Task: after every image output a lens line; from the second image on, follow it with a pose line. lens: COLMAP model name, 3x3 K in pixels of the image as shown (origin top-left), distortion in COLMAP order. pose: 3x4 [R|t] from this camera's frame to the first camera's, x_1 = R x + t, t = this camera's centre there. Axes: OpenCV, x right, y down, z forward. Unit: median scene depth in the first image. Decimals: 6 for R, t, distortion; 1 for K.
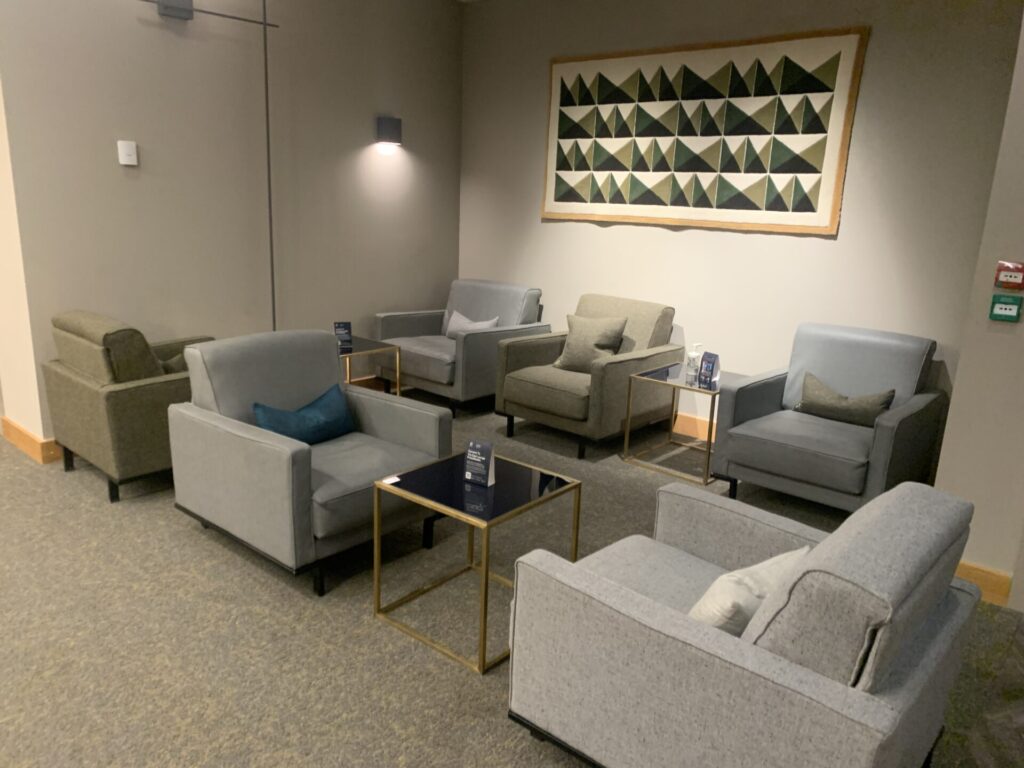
lens RADIAL K [[808.9, 0, 512.0], [0, 808.9, 384.0], [0, 0, 1]] dist [-0.007353, -0.002032]
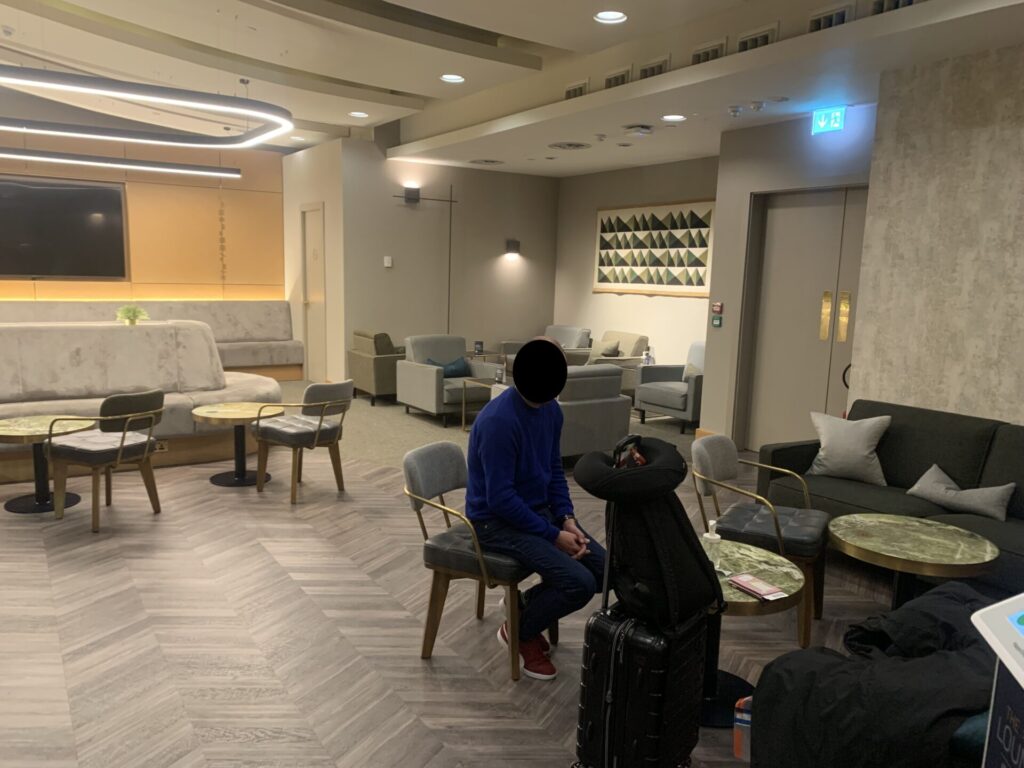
lens RADIAL K [[759.6, 0, 516.5], [0, 759.6, 386.7], [0, 0, 1]] dist [0.004139, 0.004303]
pose [[0.966433, 0.028910, -0.255287, 0.371975], [-0.053146, 0.994653, -0.088551, 0.202975], [0.251362, 0.099146, 0.962802, -0.808401]]
